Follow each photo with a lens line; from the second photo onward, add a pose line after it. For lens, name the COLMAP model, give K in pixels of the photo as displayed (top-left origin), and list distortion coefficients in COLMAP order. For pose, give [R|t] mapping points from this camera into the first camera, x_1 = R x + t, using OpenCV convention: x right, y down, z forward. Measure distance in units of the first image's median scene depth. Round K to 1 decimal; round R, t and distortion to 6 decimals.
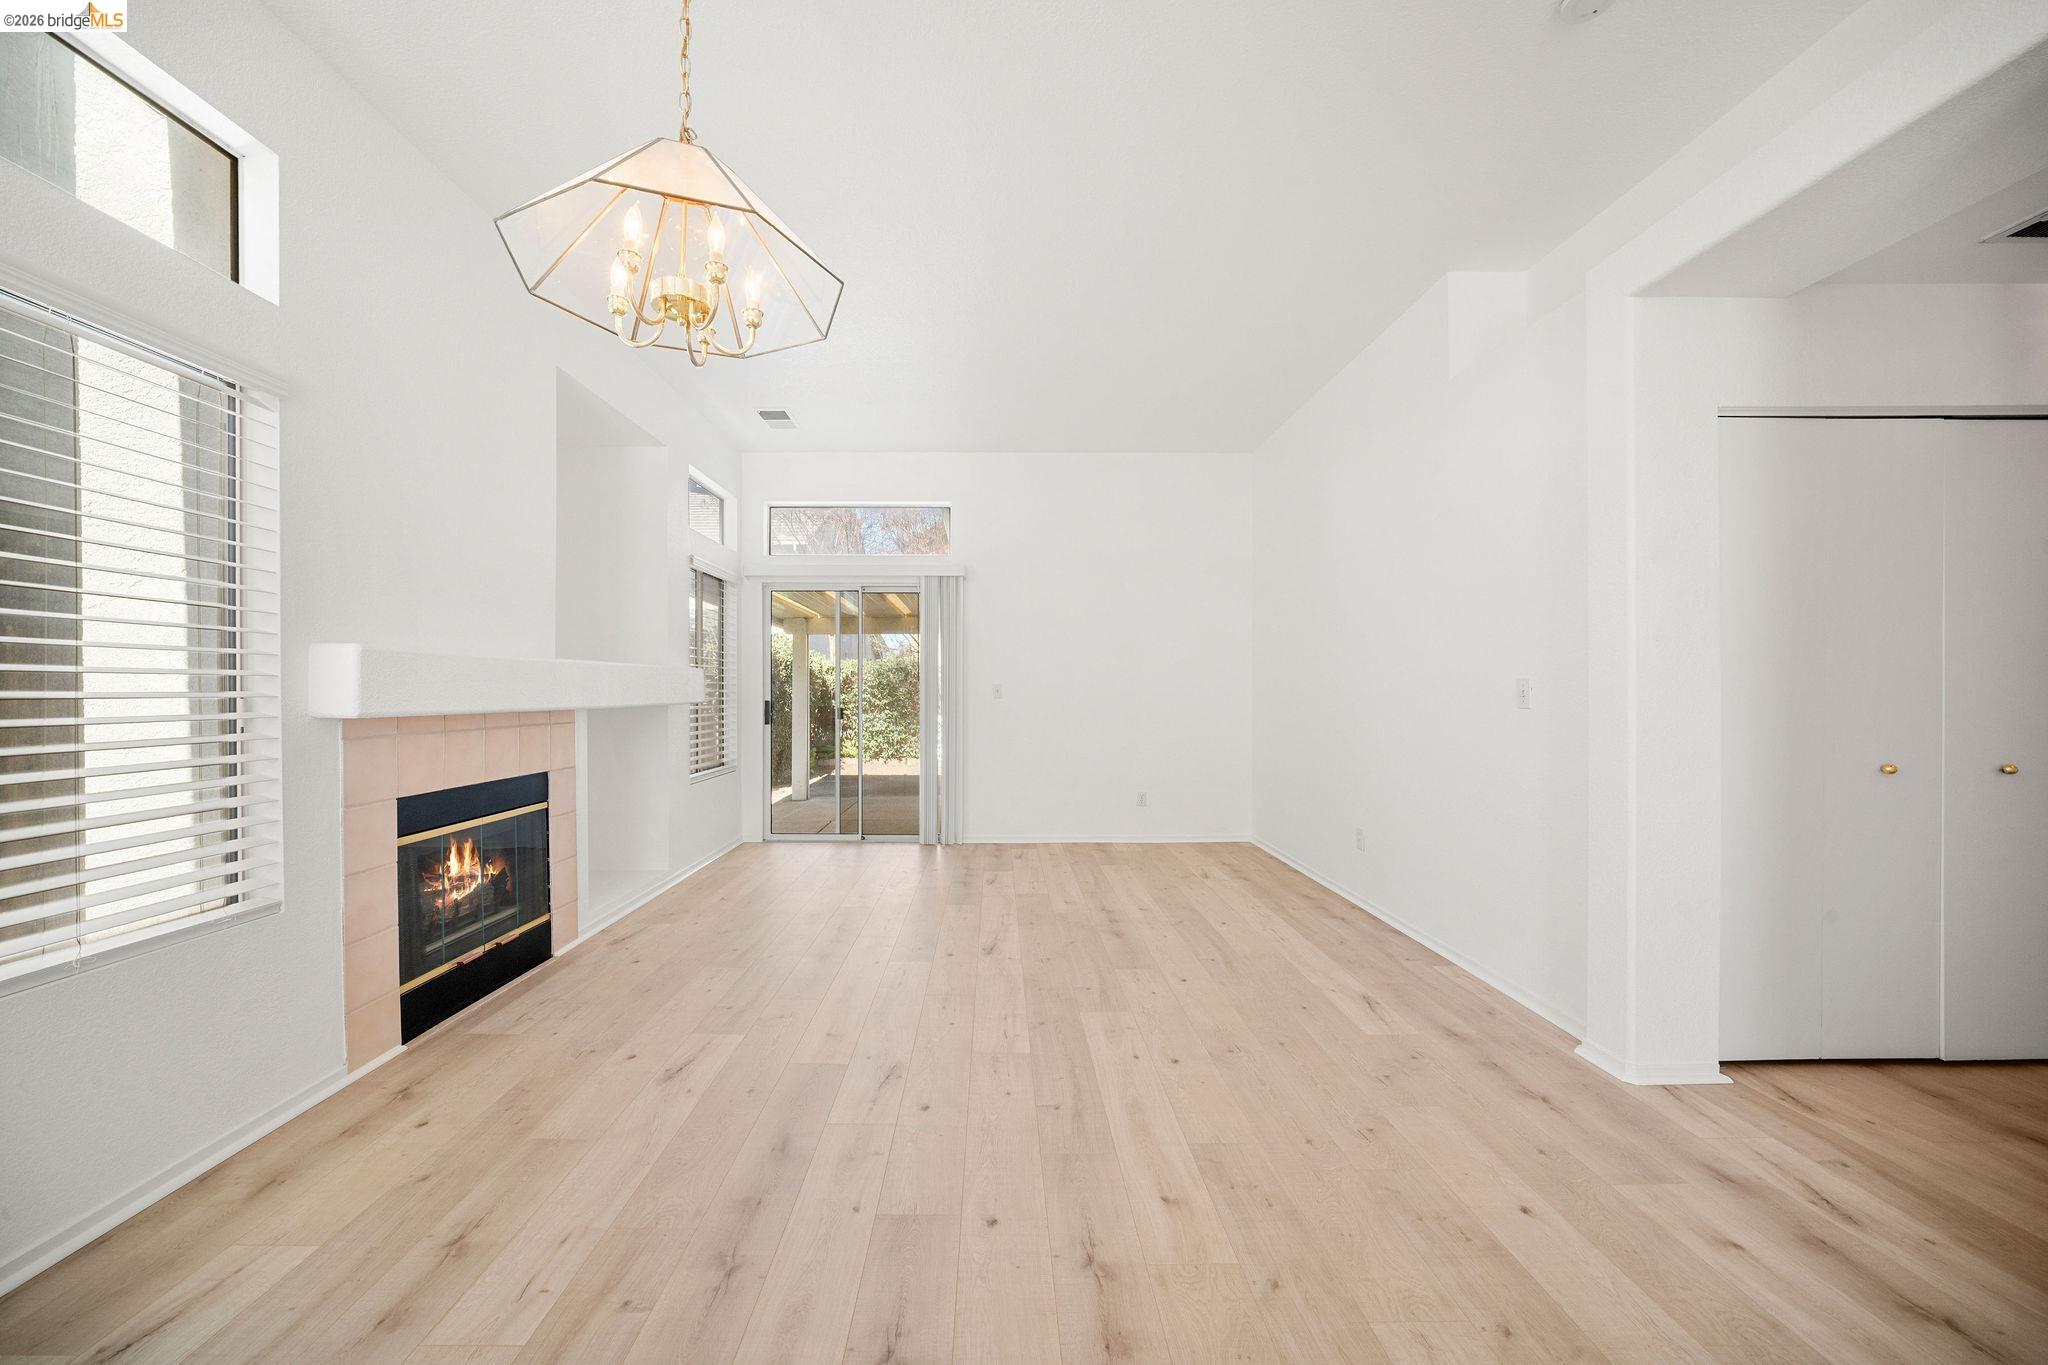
lens RADIAL K [[741.7, 0, 1002.9], [0, 741.7, 682.9], [0, 0, 1]] dist [-0.032705, 0.011083]
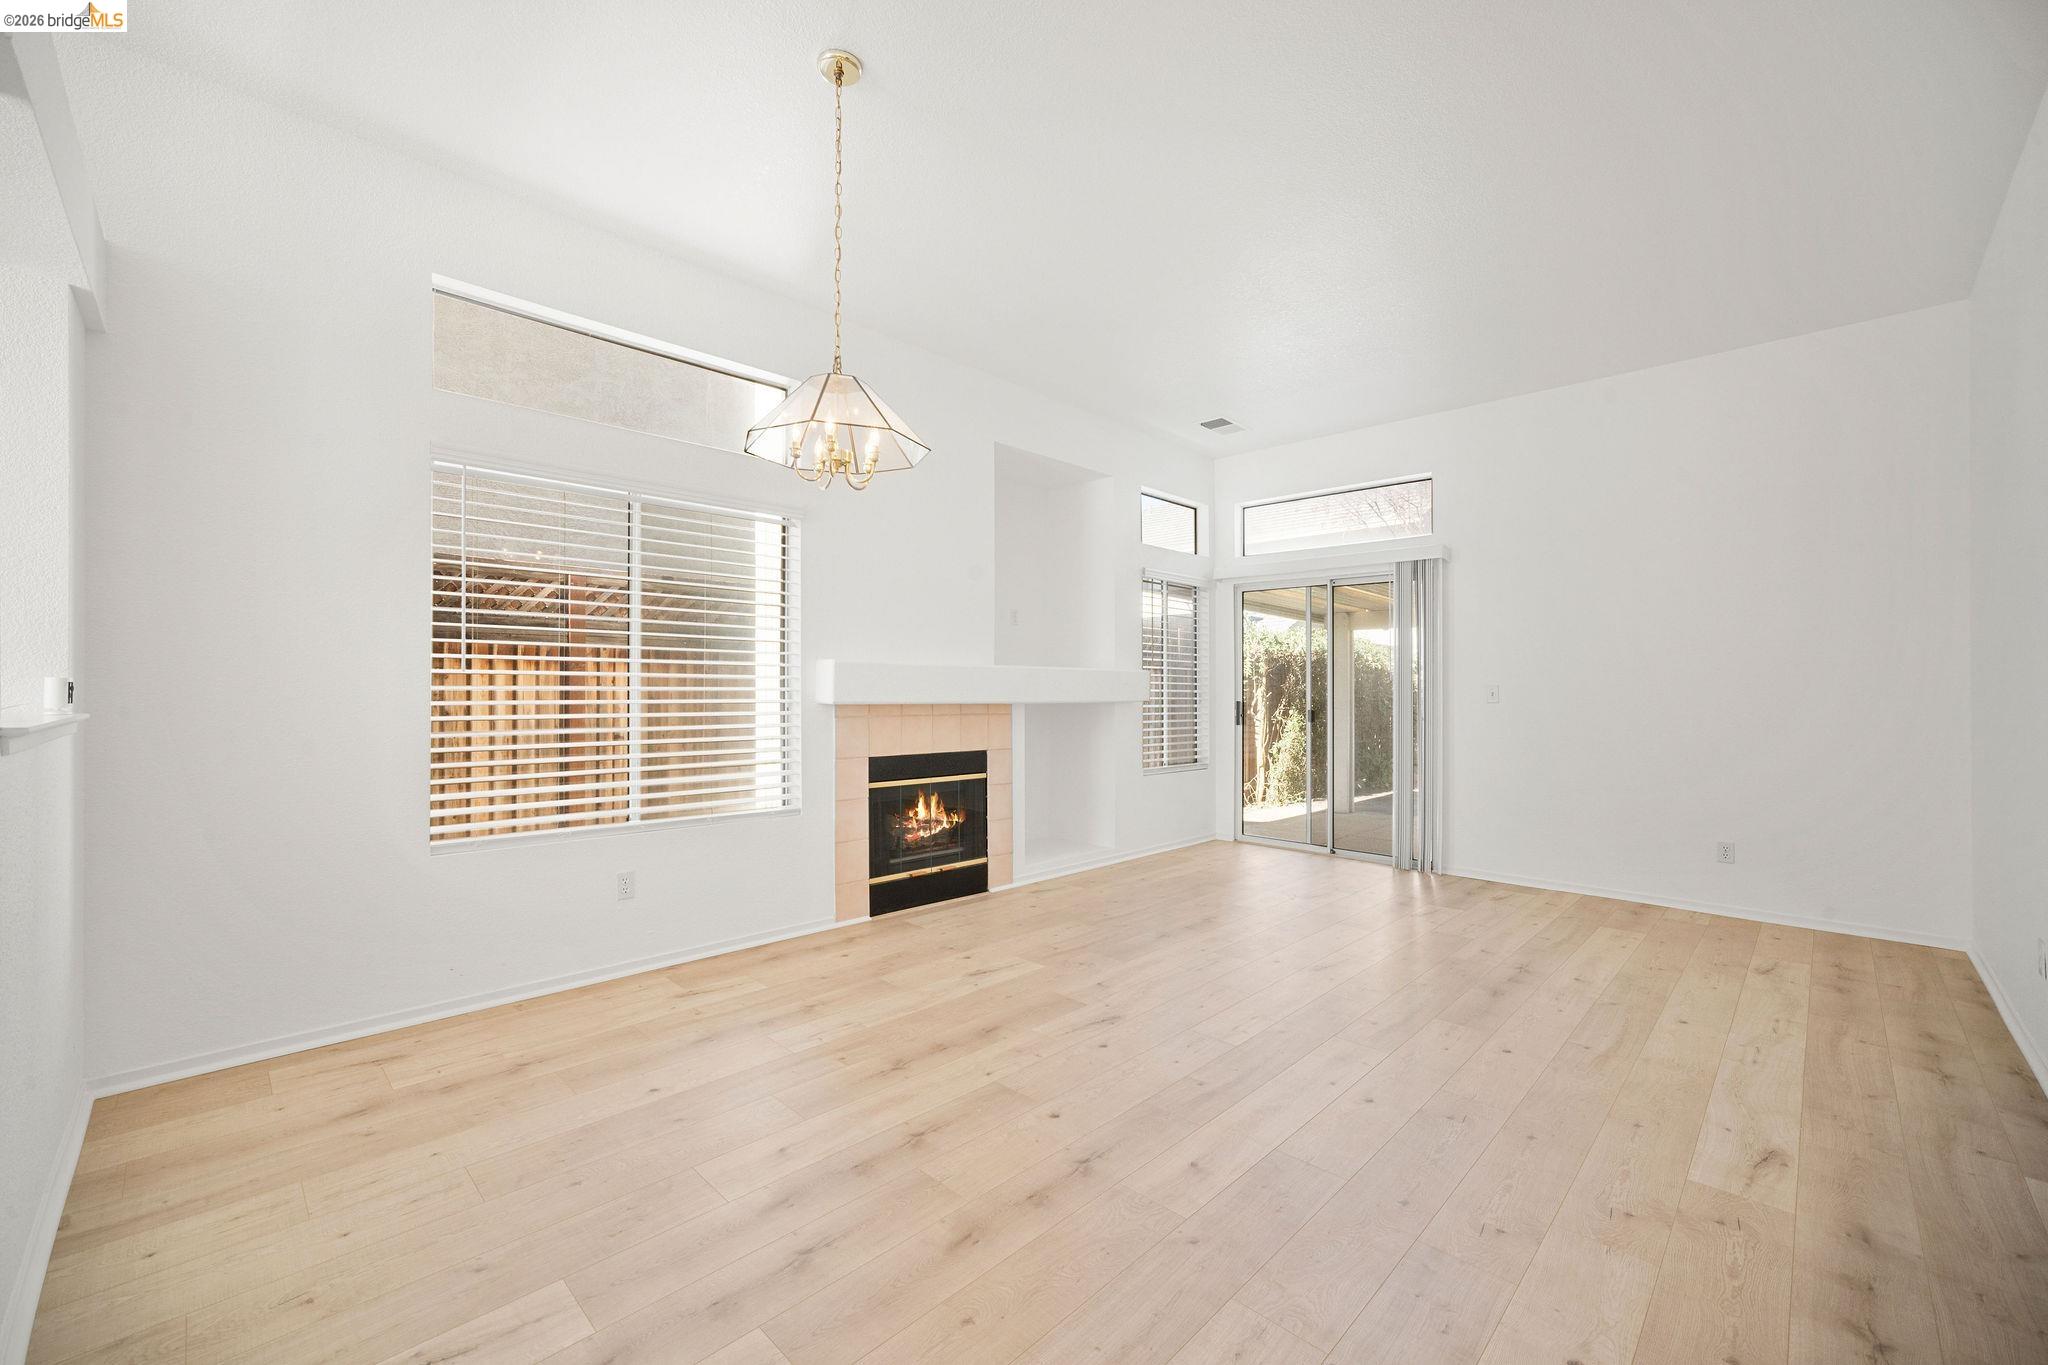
lens RADIAL K [[833.7, 0, 1012.1], [0, 833.7, 678.0], [0, 0, 1]] dist [-0.024285, 0.010095]
pose [[0.704028, -0.002583, -0.710167, 0.574653], [-0.002383, 0.999979, -0.005999, -0.000210], [0.710168, 0.005916, 0.704007, -0.031351]]
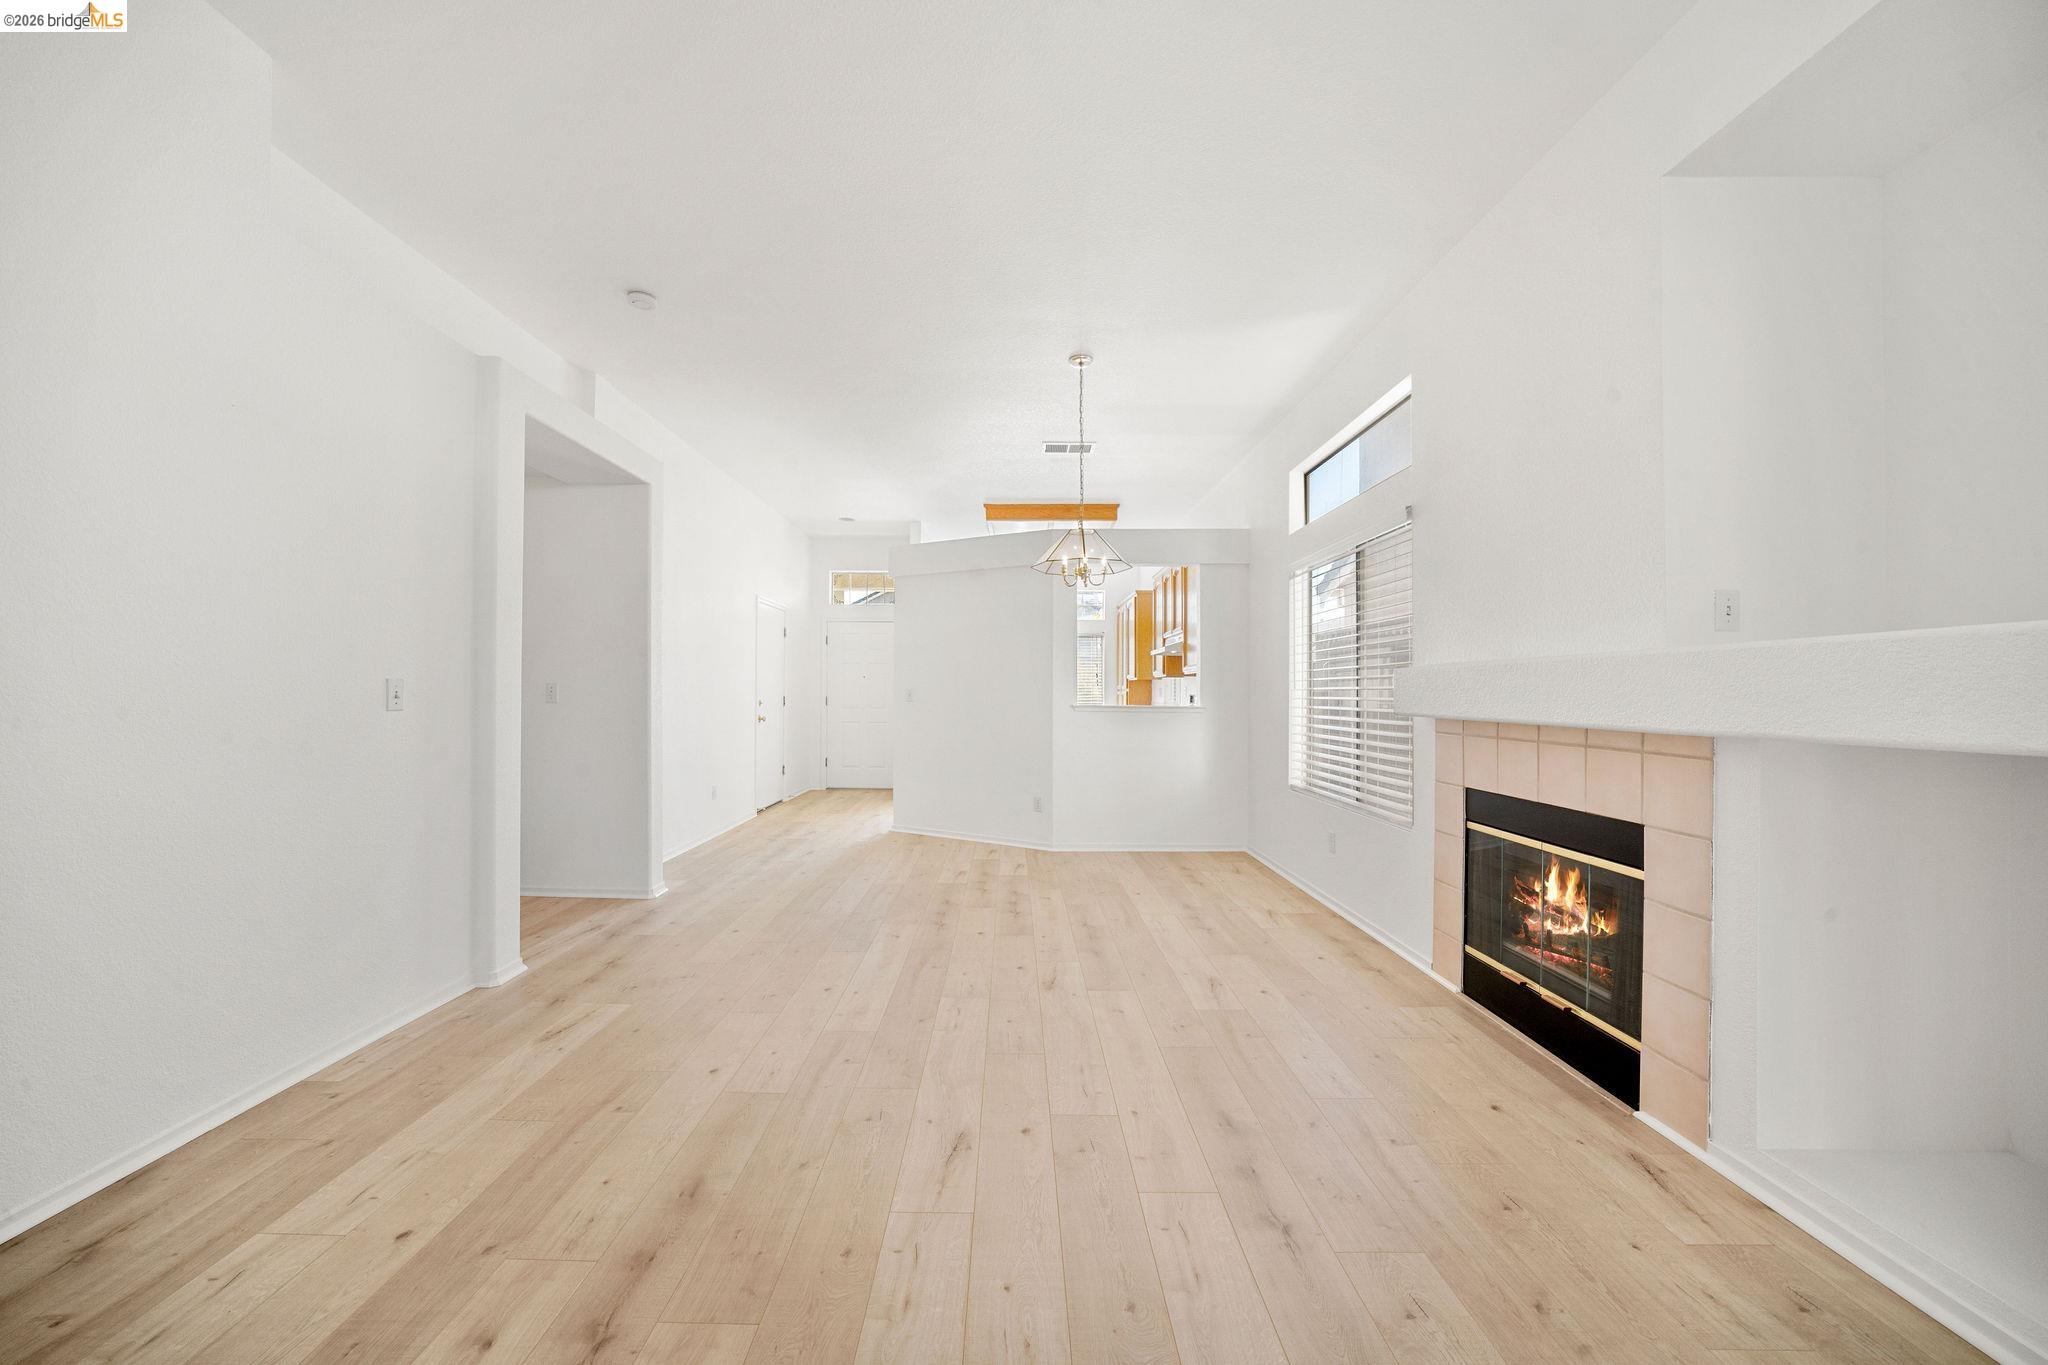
lens RADIAL K [[741.7, 0, 1002.9], [0, 741.7, 682.9], [0, 0, 1]] dist [-0.032705, 0.011083]
pose [[-0.999700, -0.007221, 0.023404, -0.079395], [-0.007764, 0.999701, -0.023166, 0.017063], [-0.023230, -0.023340, -0.999458, 1.997046]]
